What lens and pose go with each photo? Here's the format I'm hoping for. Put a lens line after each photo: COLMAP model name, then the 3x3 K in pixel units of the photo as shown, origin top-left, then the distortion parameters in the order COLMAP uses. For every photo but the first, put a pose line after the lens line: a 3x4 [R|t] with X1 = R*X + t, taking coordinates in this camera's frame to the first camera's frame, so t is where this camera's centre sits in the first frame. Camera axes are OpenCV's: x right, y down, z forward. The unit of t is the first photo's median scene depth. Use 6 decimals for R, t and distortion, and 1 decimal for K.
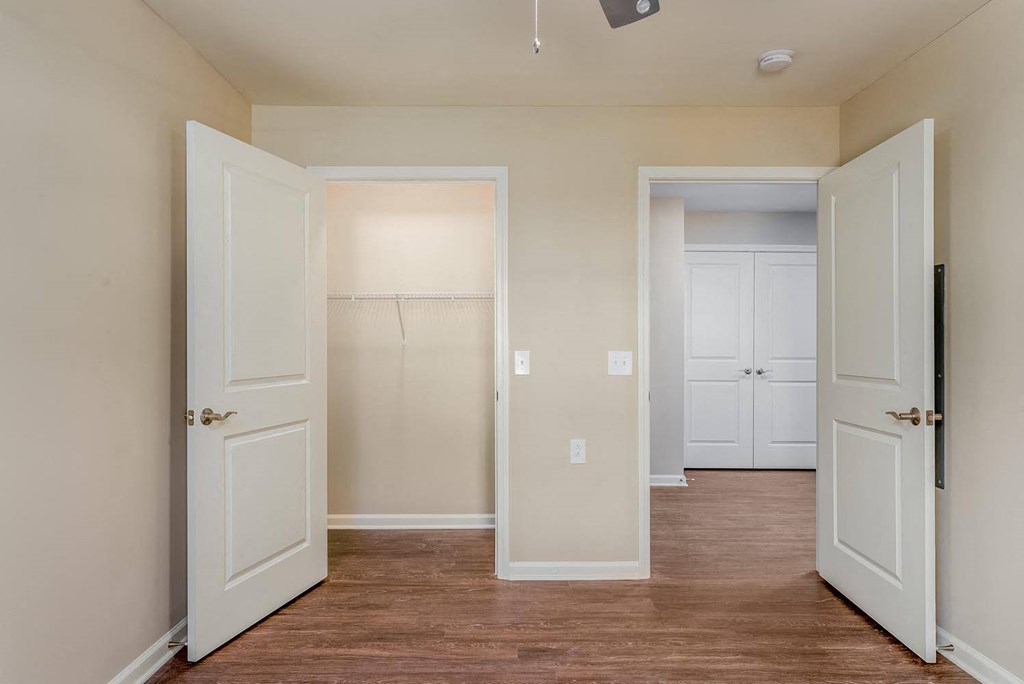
lens RADIAL K [[644.9, 0, 512.0], [0, 644.9, 342.0], [0, 0, 1]] dist [0.036803, -0.032993]
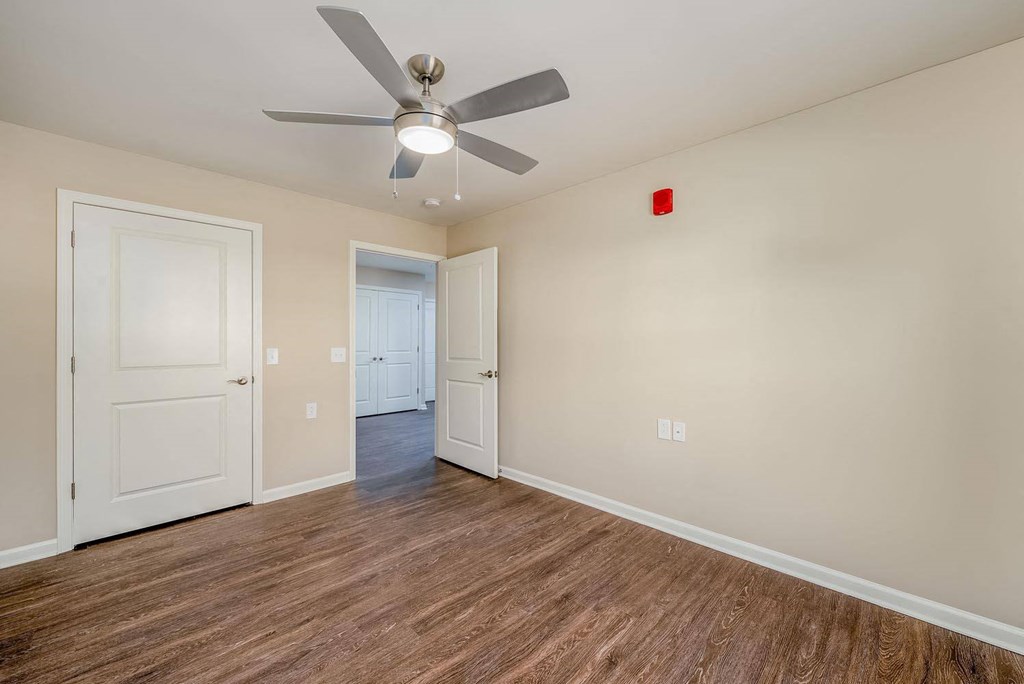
lens RADIAL K [[400.9, 0, 512.0], [0, 400.9, 342.0], [0, 0, 1]] dist [0.001279, 0.000311]
pose [[0.714701, -0.004064, 0.699418, -0.267663], [0.002661, 0.999992, 0.003091, -0.003448], [-0.699425, -0.000348, 0.714706, -0.061209]]
